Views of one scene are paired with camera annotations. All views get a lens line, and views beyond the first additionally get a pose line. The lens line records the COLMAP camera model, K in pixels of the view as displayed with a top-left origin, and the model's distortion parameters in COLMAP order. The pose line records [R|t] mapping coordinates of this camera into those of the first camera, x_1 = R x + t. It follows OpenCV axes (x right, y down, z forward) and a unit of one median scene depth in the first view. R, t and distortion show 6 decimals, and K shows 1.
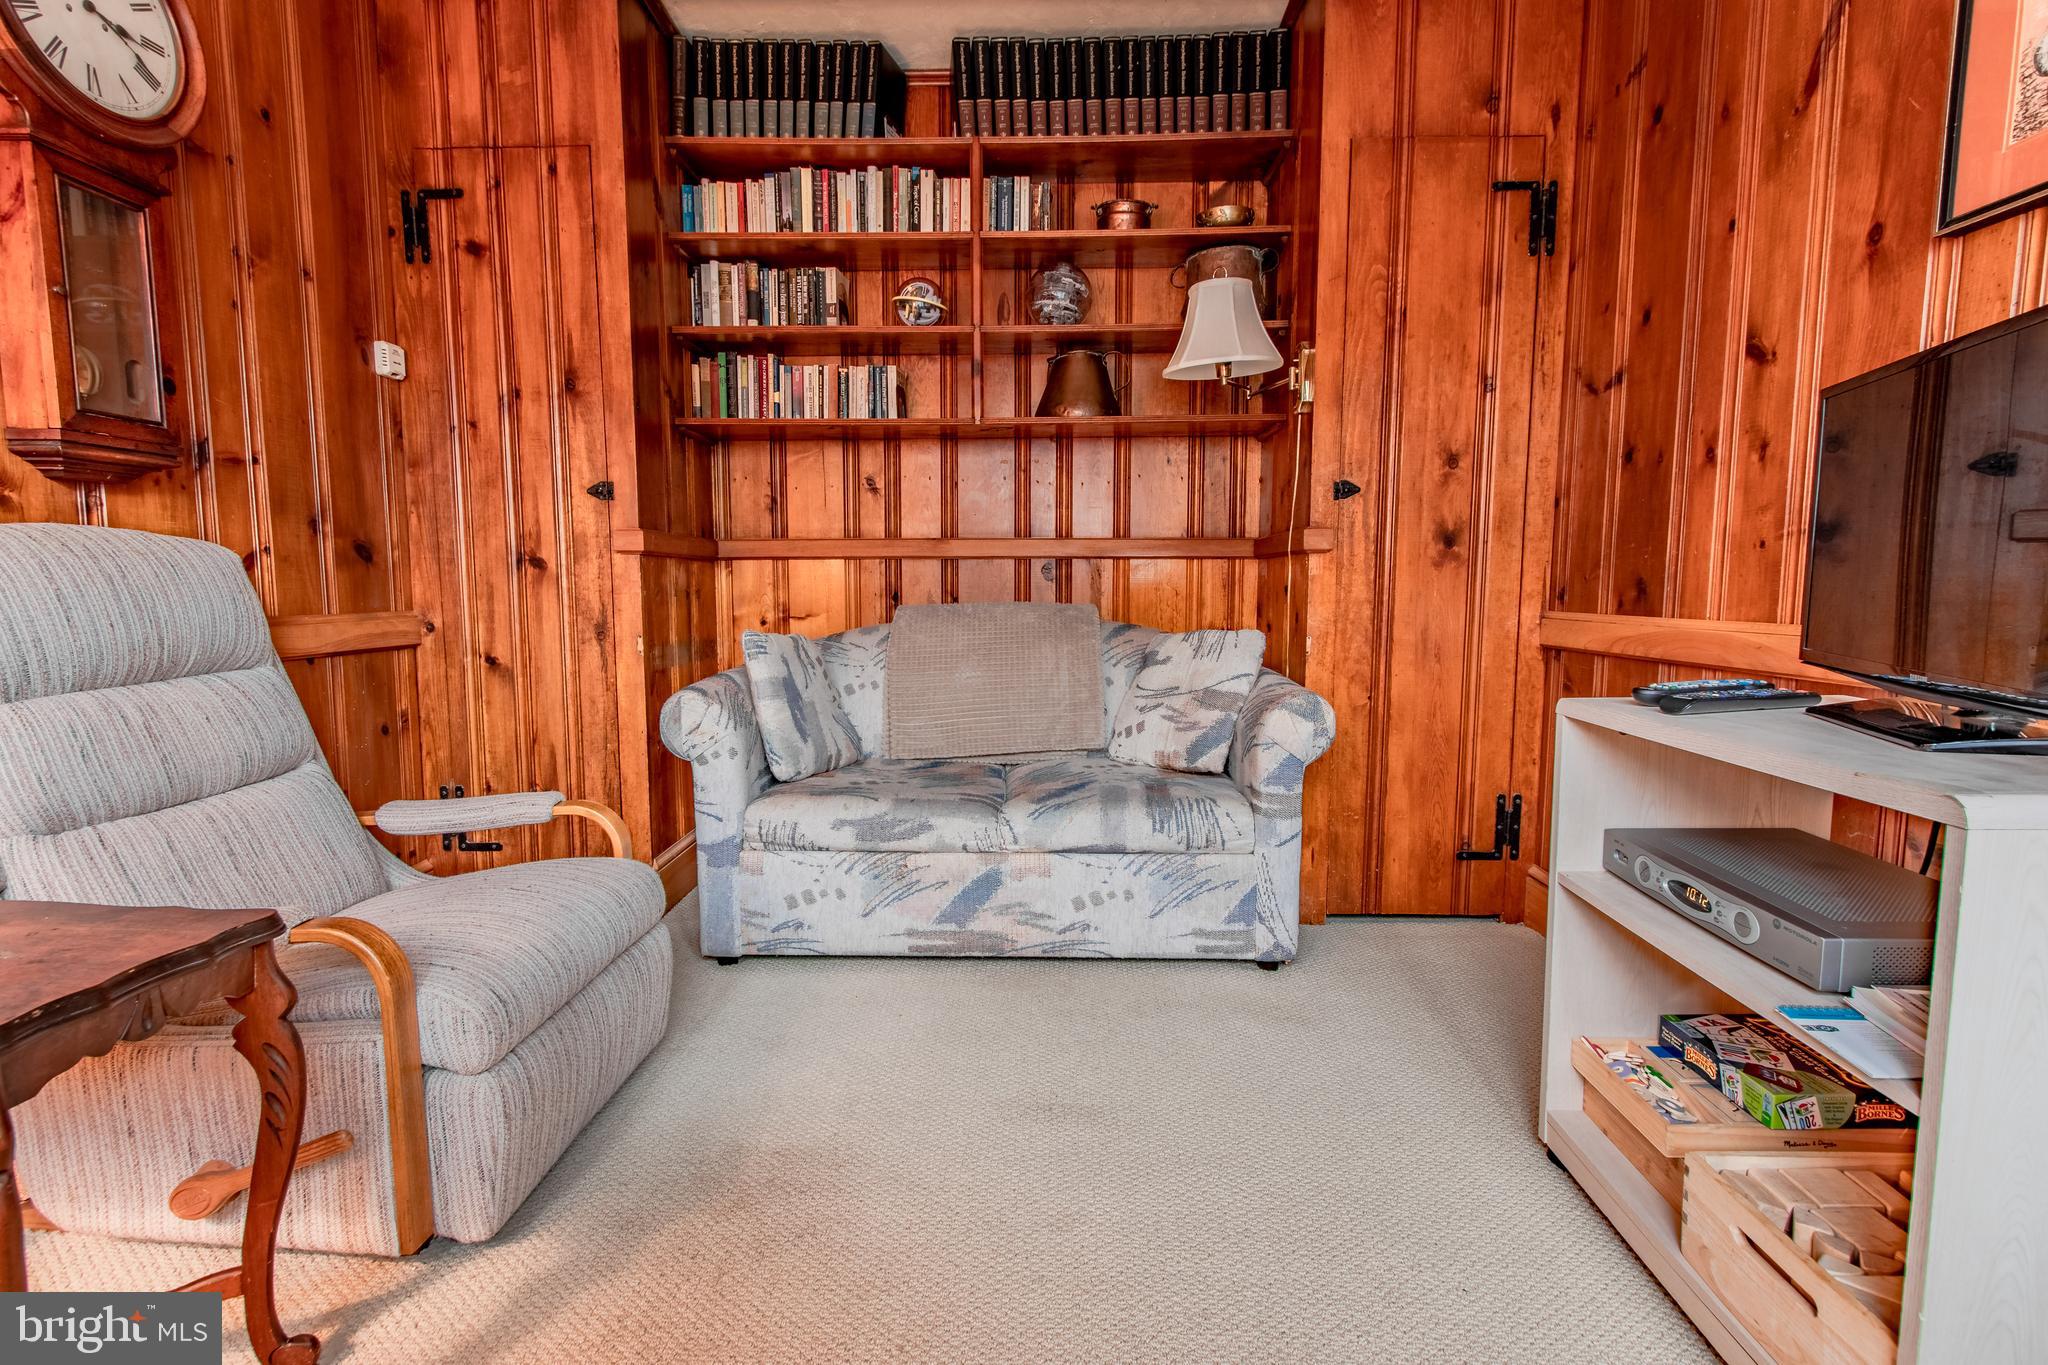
lens RADIAL K [[952.7, 0, 1028.4], [0, 952.7, 685.1], [0, 0, 1]] dist [-0.003035, -0.002072]
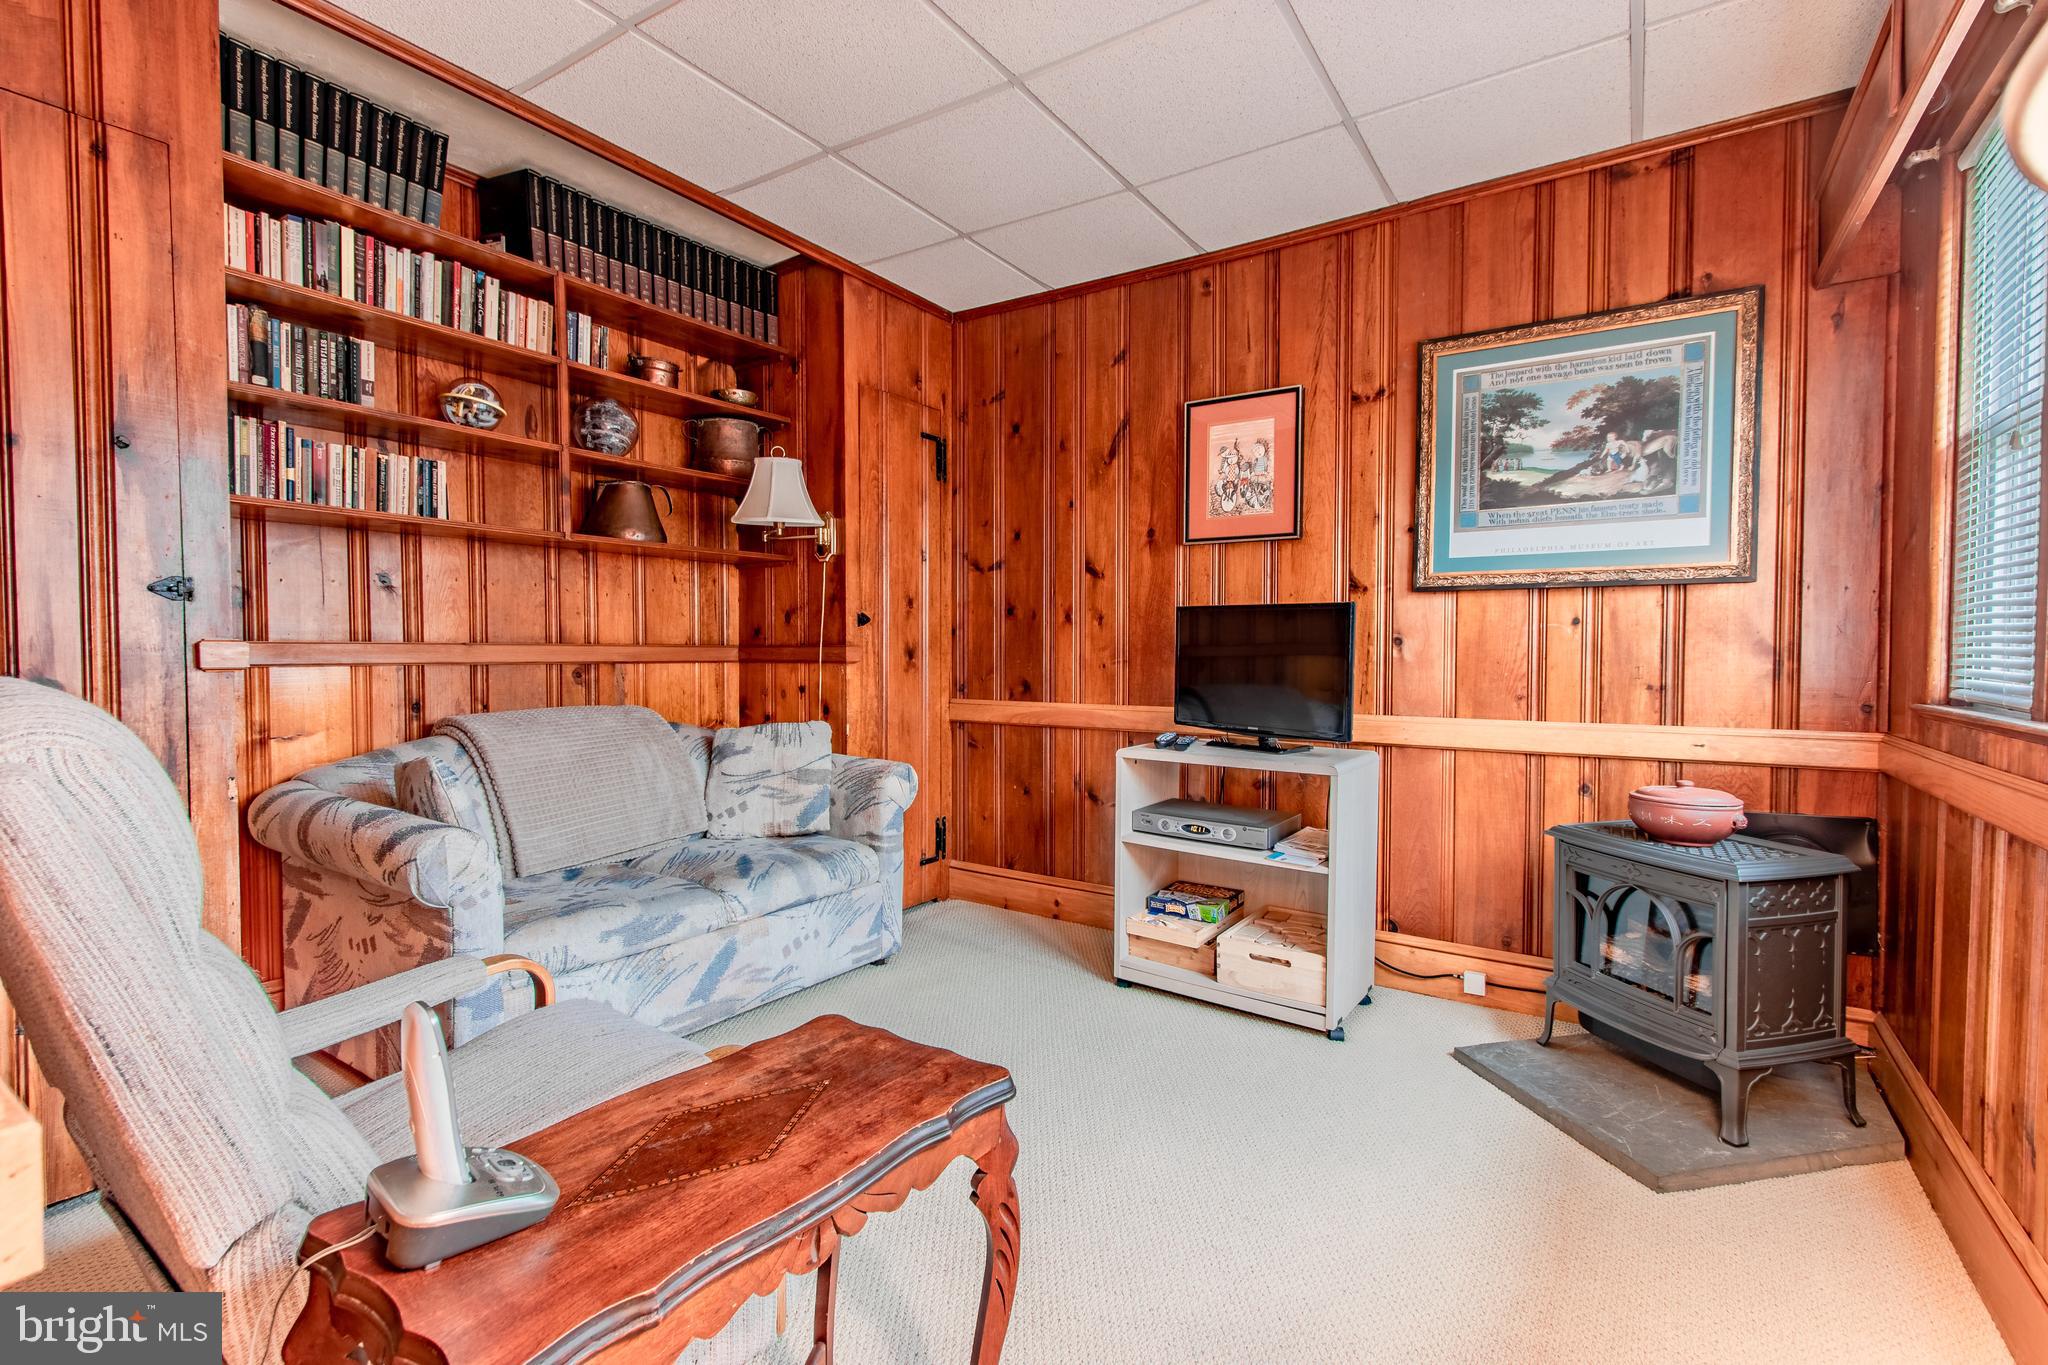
lens RADIAL K [[952.7, 0, 1010.0], [0, 952.7, 676.1], [0, 0, 1]] dist [-0.003035, -0.002072]
pose [[0.533704, -0.020983, 0.845411, -0.756910], [0.085336, 0.995926, -0.029153, -0.060053], [-0.841355, 0.087703, 0.533320, 0.058968]]
